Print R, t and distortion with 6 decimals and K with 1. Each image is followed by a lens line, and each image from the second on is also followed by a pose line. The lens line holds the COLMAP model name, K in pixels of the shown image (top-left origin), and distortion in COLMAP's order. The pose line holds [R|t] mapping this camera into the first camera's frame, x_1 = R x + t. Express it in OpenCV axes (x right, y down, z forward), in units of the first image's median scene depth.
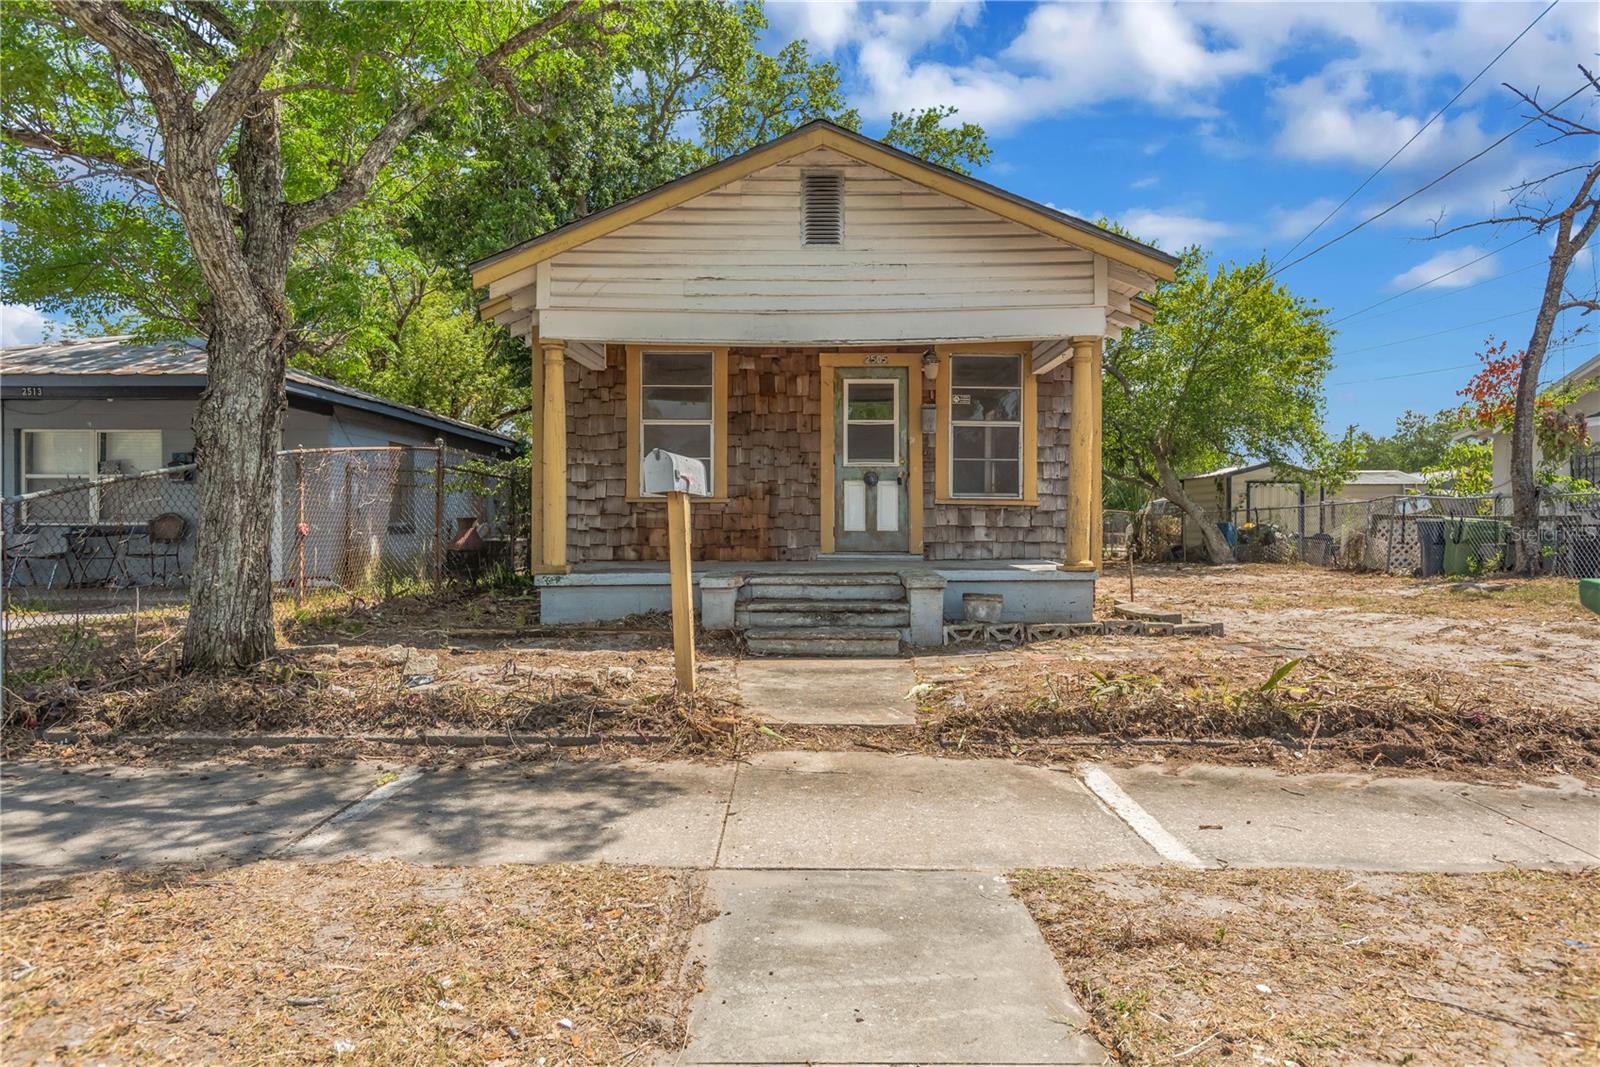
lens RADIAL K [[982.1, 0, 808.2], [0, 982.1, 528.2], [0, 0, 1]] dist [0.022783, -0.006707]
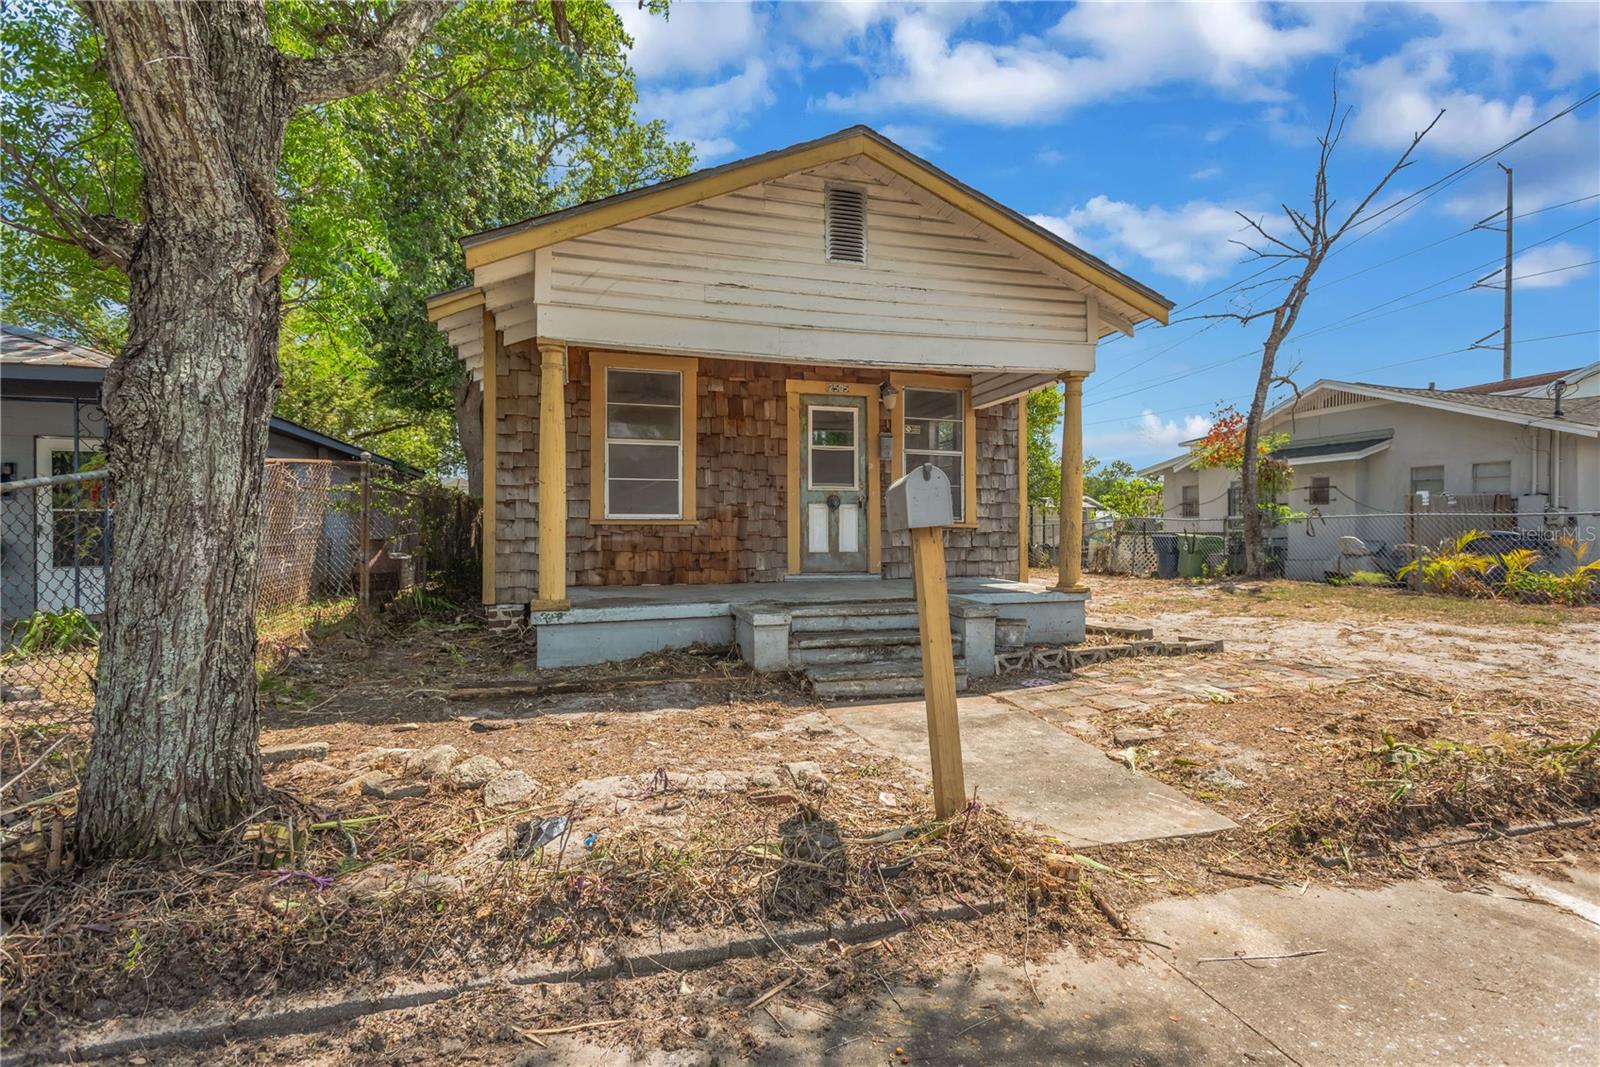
lens RADIAL K [[746.9, 0, 809.1], [0, 746.9, 531.6], [0, 0, 1]] dist [0.016552, -0.005269]
pose [[0.961967, -0.001365, 0.273161, -0.184539], [0.003118, 0.999977, -0.005984, -0.014871], [-0.273146, 0.006608, 0.961950, 0.252536]]
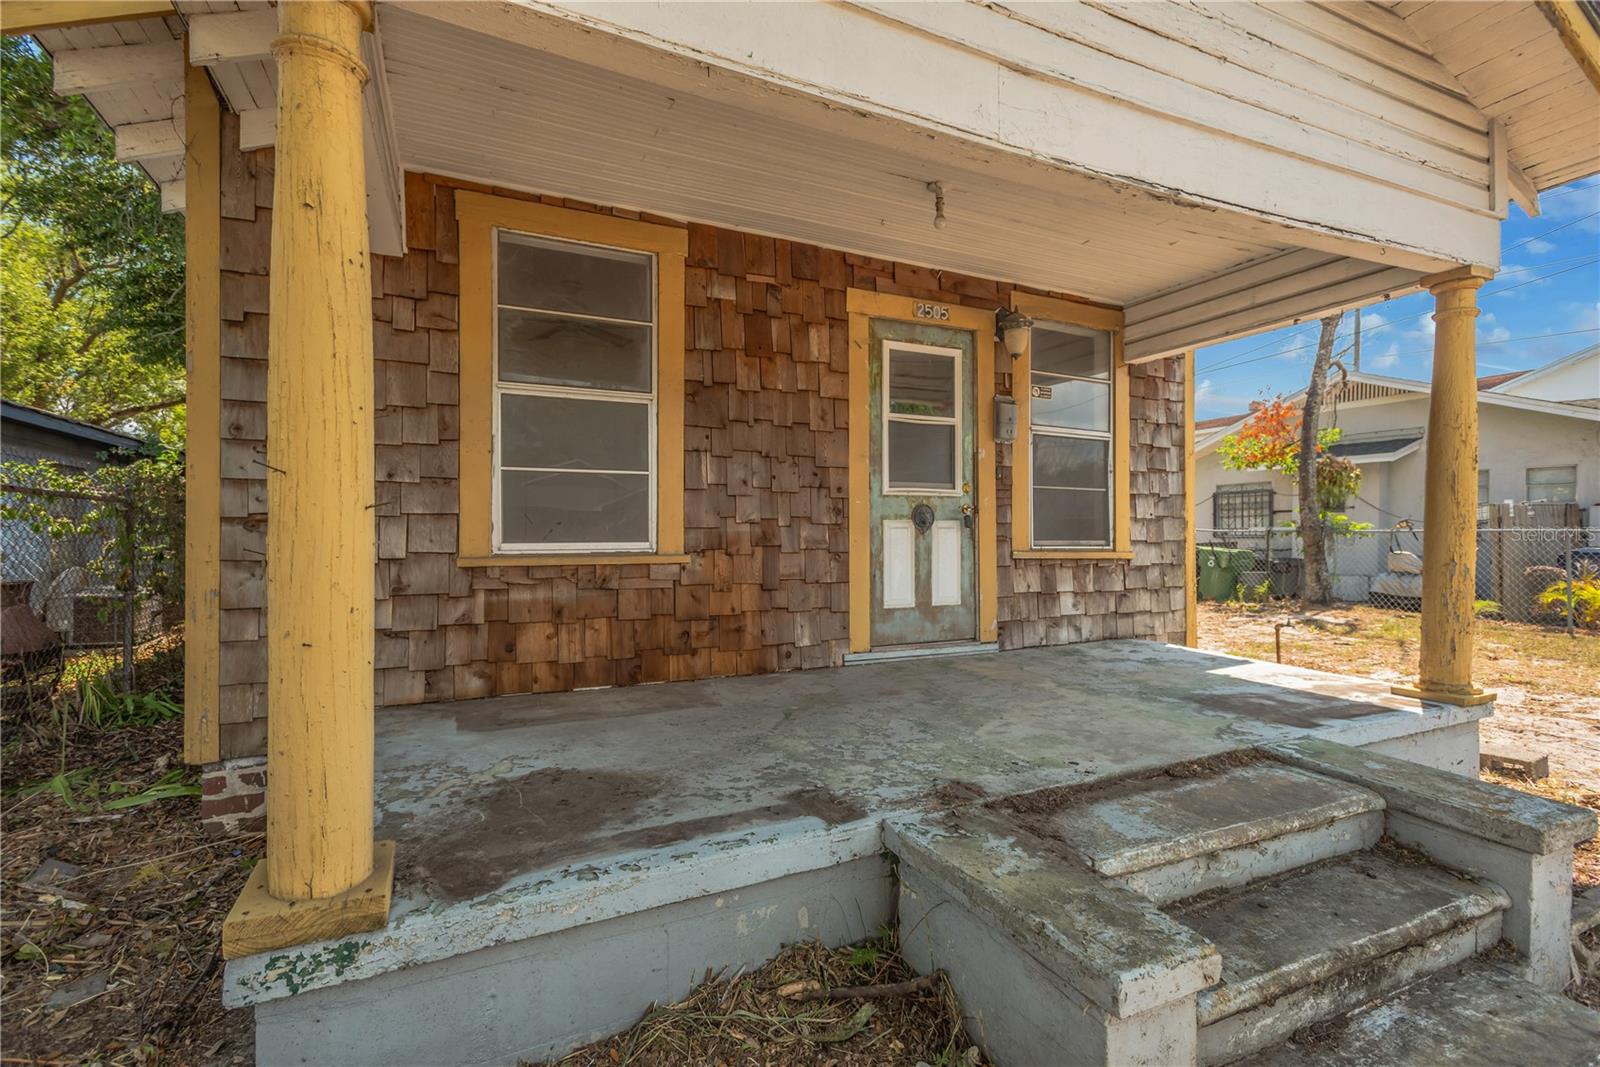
lens RADIAL K [[746.9, 0, 809.8], [0, 746.9, 534.8], [0, 0, 1]] dist [0.016552, -0.005269]
pose [[0.907355, -0.002522, 0.420359, -0.189348], [0.002606, 0.999997, 0.000374, -0.041652], [-0.420358, 0.000756, 0.907358, 0.650799]]
